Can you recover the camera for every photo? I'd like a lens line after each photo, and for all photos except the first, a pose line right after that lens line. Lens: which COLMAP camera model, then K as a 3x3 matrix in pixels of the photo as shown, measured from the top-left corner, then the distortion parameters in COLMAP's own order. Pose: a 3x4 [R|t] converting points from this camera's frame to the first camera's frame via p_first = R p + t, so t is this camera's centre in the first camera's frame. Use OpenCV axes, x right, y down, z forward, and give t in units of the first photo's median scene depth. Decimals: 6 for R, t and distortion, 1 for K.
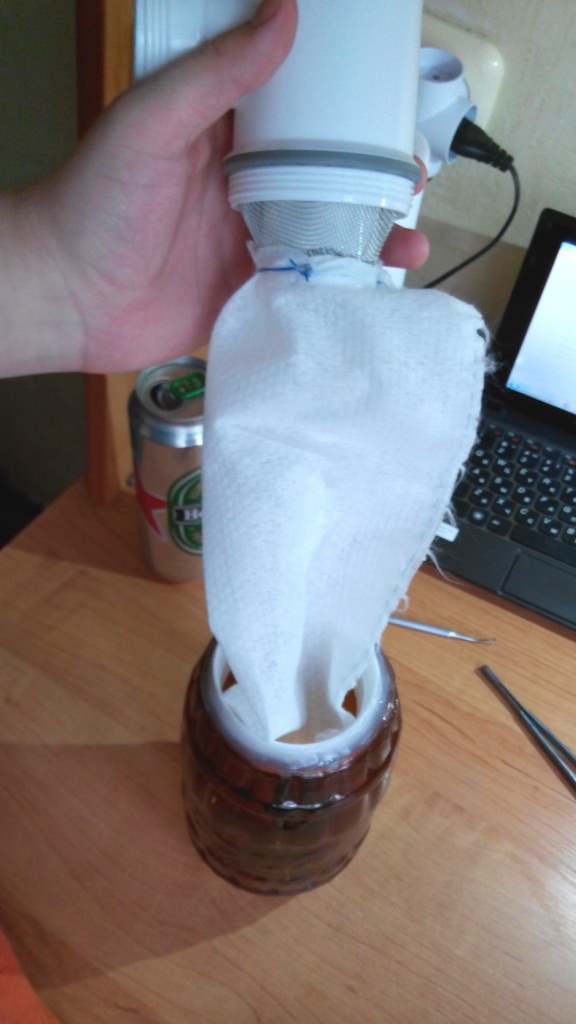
lens RADIAL K [[895.3, 0, 280.1], [0, 895.3, 548.7], [0, 0, 1]] dist [0.093496, -0.155396]
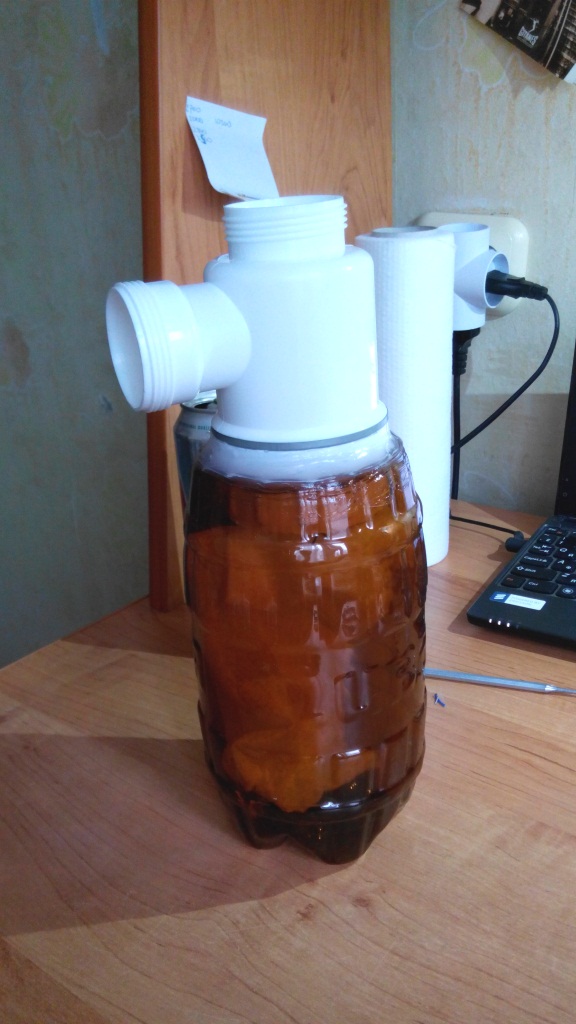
lens RADIAL K [[895.3, 0, 283.0], [0, 895.3, 538.0], [0, 0, 1]] dist [0.093496, -0.155396]
pose [[0.988118, -0.069427, -0.137119, 0.083781], [-0.011959, 0.854723, -0.518947, 0.483781], [0.153228, 0.514421, 0.843737, 0.214946]]
